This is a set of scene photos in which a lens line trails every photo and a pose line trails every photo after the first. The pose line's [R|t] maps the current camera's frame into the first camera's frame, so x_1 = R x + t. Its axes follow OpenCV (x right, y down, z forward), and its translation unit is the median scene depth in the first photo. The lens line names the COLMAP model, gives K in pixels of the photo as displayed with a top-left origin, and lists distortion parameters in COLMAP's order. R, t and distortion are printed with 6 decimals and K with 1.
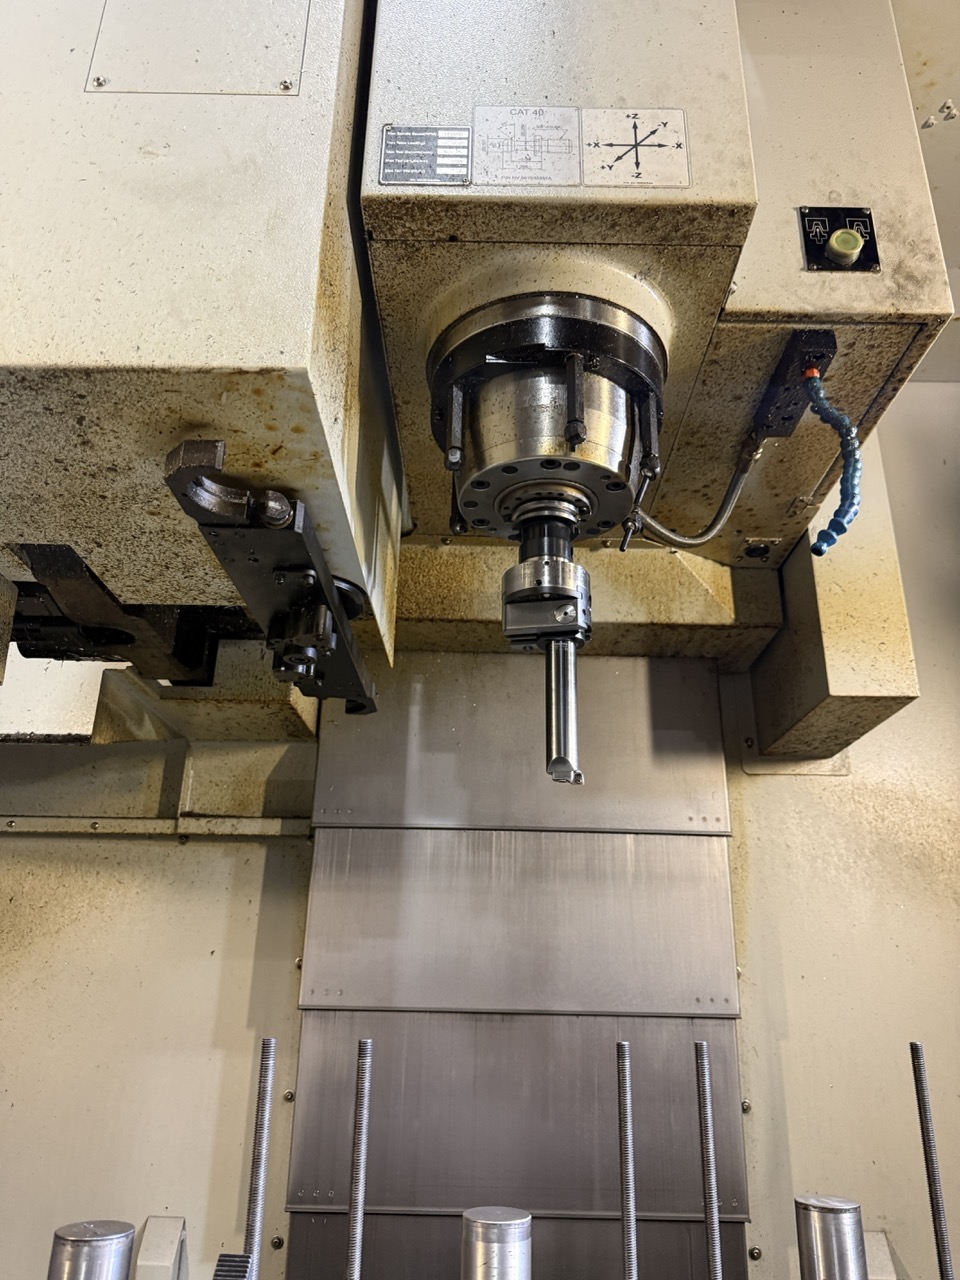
lens RADIAL K [[909.1, 0, 483.6], [0, 909.1, 644.2], [0, 0, 1]] dist [0.049091, -0.078071]
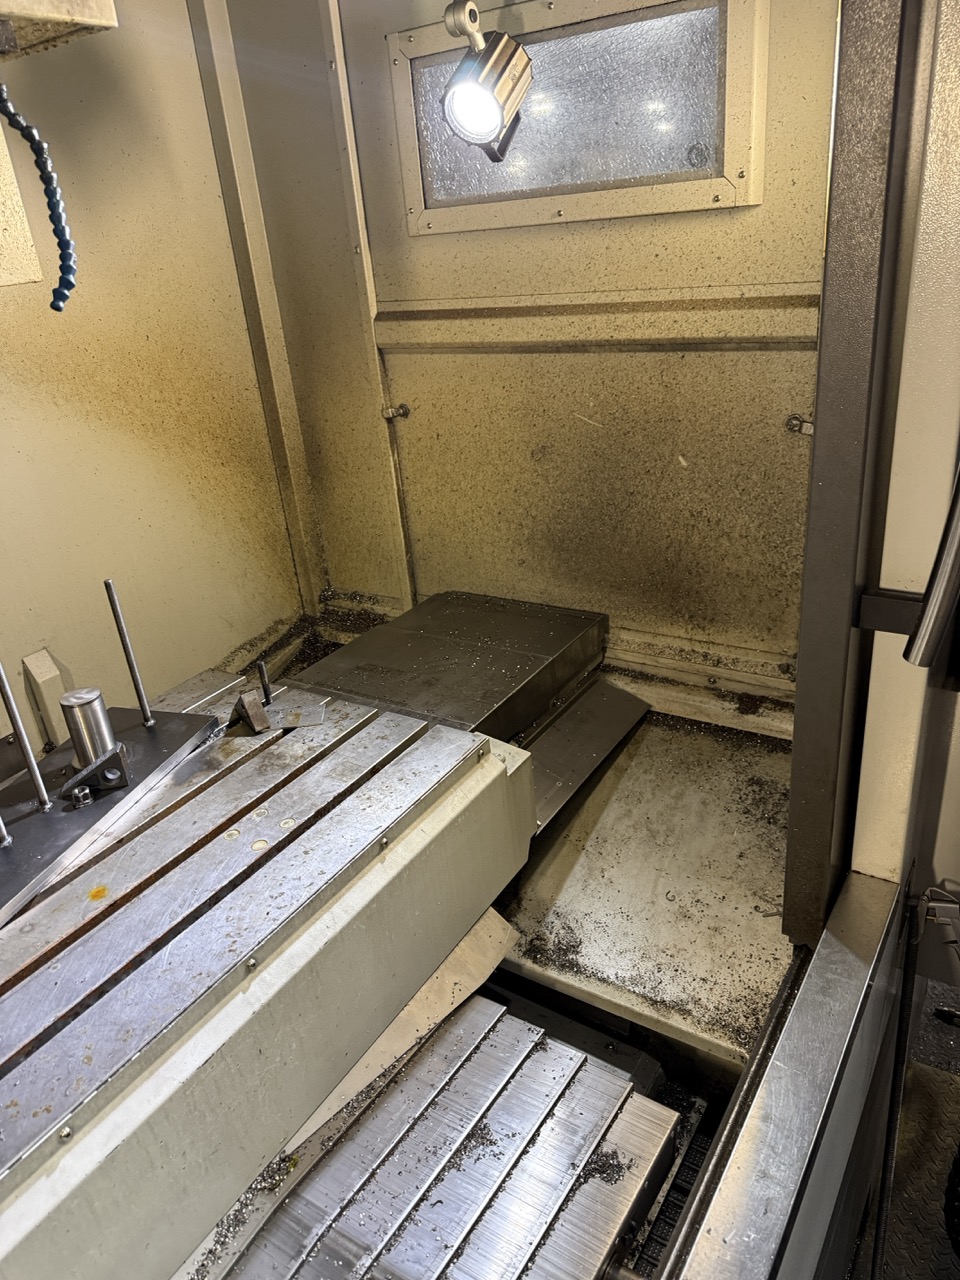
lens RADIAL K [[909.1, 0, 486.4], [0, 909.1, 643.6], [0, 0, 1]] dist [0.049091, -0.078071]
pose [[0.531285, -0.419473, 0.736057, -0.357095], [-0.208854, 0.777153, 0.593644, -0.518668], [-0.821046, -0.469122, 0.325281, -0.061602]]
